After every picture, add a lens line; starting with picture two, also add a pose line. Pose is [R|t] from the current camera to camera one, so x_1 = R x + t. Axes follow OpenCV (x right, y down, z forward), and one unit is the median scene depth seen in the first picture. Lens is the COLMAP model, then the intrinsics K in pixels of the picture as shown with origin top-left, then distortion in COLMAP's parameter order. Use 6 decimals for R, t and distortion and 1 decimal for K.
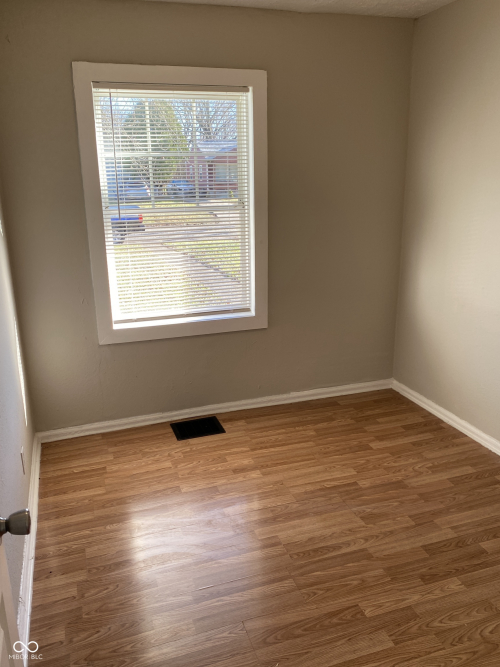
lens RADIAL K [[548.5, 0, 251.7], [0, 548.5, 332.5], [0, 0, 1]] dist [0.033091, 0.000679]
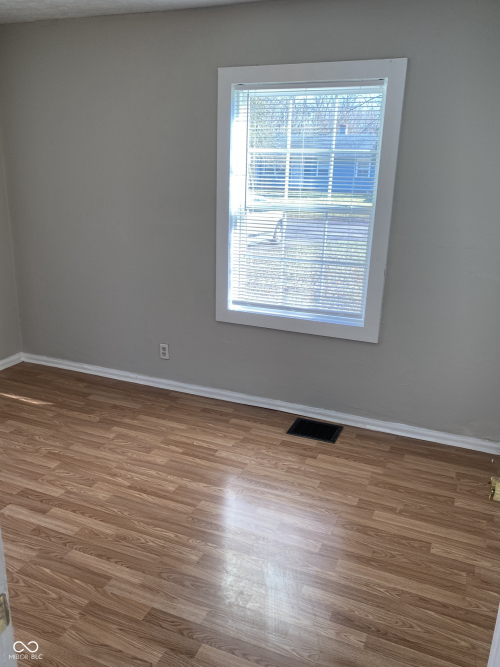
lens RADIAL K [[548.5, 0, 240.9], [0, 548.5, 313.3], [0, 0, 1]] dist [0.033091, 0.000679]
pose [[0.751400, 0.202027, -0.628159, 0.506424], [-0.227078, 0.973000, 0.041304, -0.051620], [0.619543, 0.111605, 0.776988, 0.192117]]
